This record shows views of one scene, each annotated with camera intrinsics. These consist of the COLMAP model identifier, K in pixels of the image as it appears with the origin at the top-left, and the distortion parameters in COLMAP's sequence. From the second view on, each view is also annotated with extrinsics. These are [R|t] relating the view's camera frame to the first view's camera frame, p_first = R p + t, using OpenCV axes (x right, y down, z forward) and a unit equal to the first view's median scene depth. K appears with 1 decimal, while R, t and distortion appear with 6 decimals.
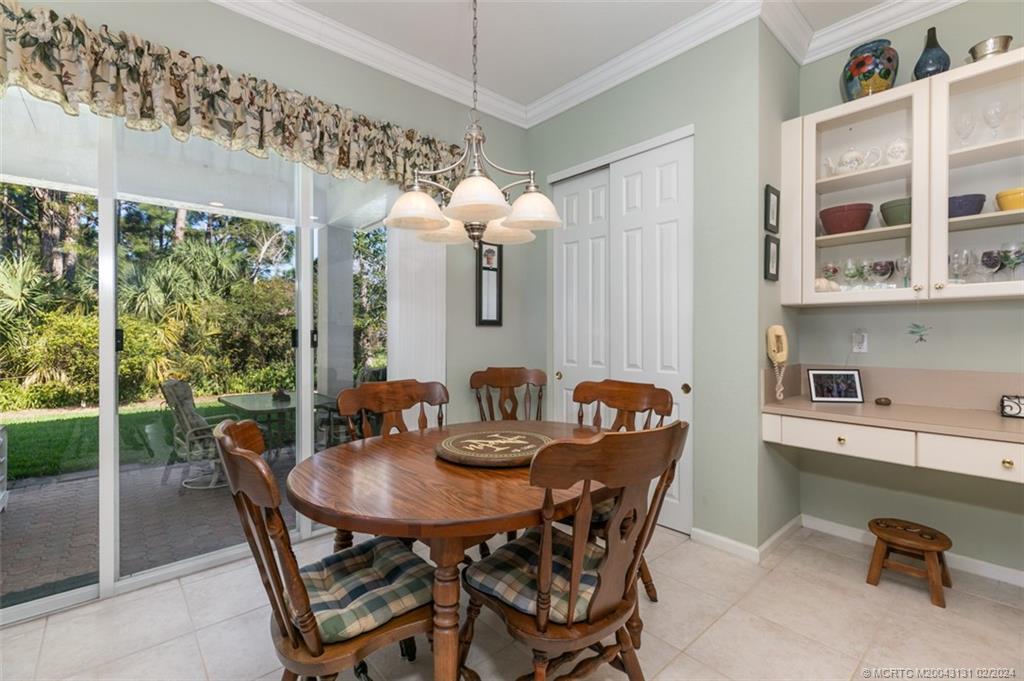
lens RADIAL K [[458.1, 0, 508.9], [0, 458.1, 335.1], [0, 0, 1]] dist [0.000140, -0.000053]
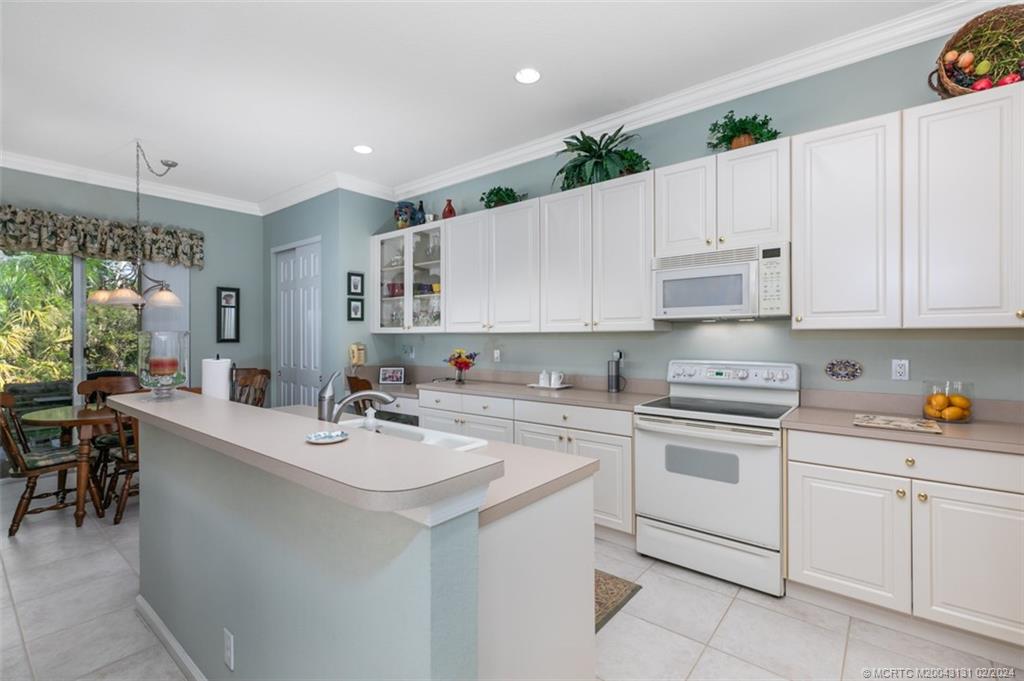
lens RADIAL K [[462.3, 0, 527.7], [0, 462.3, 336.0], [0, 0, 1]] dist [-0.002117, -0.000004]
pose [[0.982978, -0.002565, 0.183704, 0.879060], [0.002230, 0.999995, 0.002028, -0.056635], [-0.183709, -0.001584, 0.982979, -0.983732]]
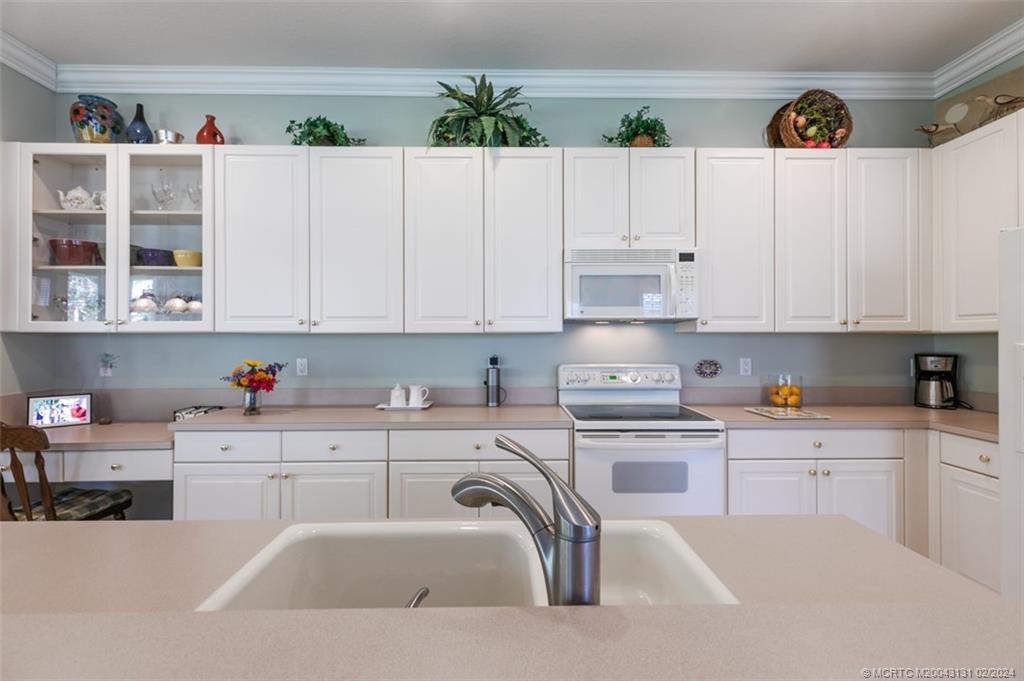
lens RADIAL K [[458.1, 0, 508.9], [0, 458.1, 335.1], [0, 0, 1]] dist [0.000140, -0.000053]
pose [[0.644626, 0.003959, 0.764488, 0.550225], [-0.001204, 0.999991, -0.004163, -0.056098], [-0.764497, 0.001763, 0.644625, -0.437168]]
